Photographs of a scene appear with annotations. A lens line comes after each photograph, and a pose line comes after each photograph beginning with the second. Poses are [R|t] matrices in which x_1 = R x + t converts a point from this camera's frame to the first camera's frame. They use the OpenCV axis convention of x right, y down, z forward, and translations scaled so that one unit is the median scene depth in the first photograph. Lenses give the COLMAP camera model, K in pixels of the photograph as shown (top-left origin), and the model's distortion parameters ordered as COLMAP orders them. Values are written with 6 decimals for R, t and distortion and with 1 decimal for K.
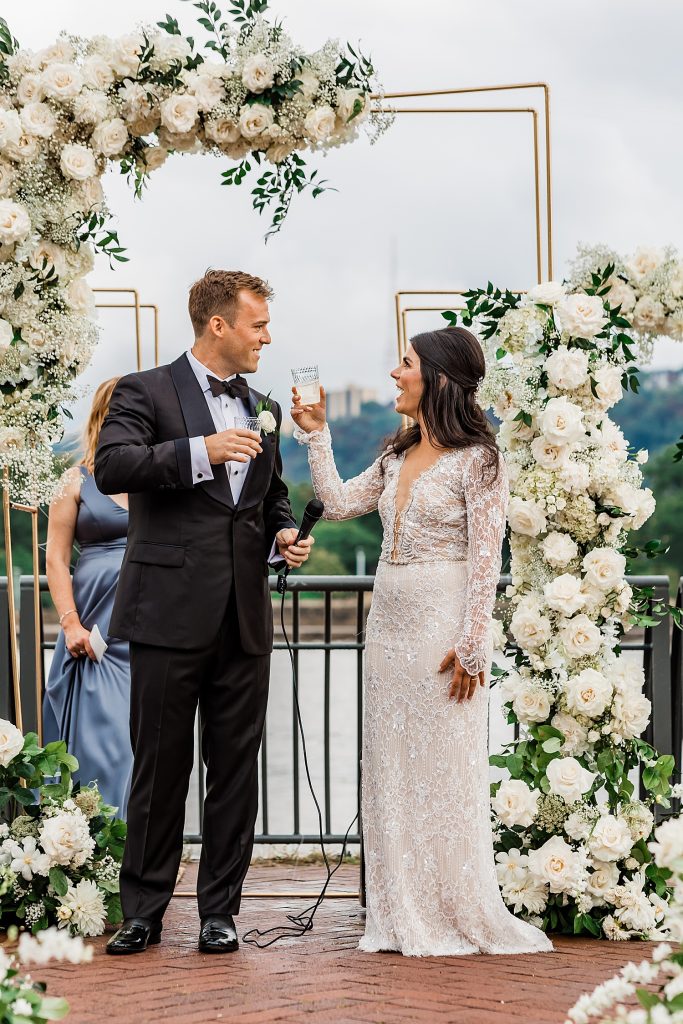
lens RADIAL K [[5054.9, 0, 341.5], [0, 5054.9, 512.0], [0, 0, 1]] dist [0.197797, 4.470503]
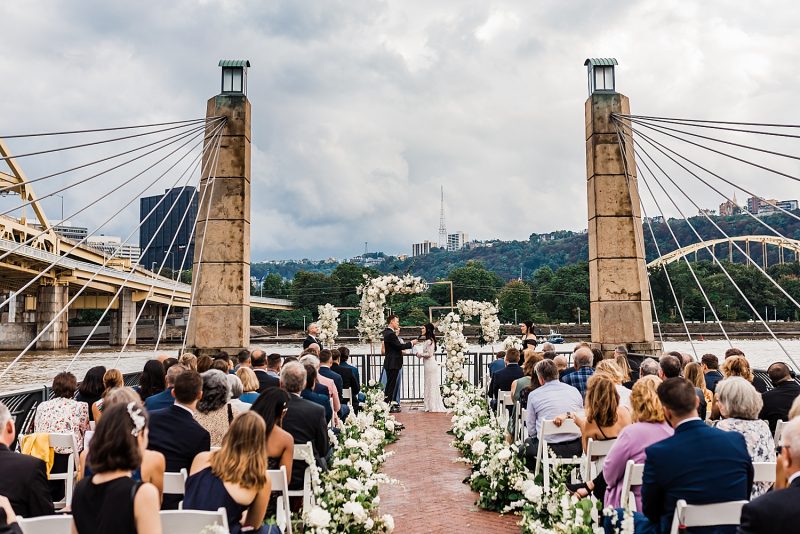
lens RADIAL K [[2104.4, 0, 400.0], [0, 2104.4, 267.0], [0, 0, 1]] dist [0.047833, 0.229018]
pose [[0.999932, -0.001911, -0.011490, 0.004570], [0.001913, 0.999998, 0.000165, -0.106402], [0.011490, -0.000187, 0.999934, -1.783959]]
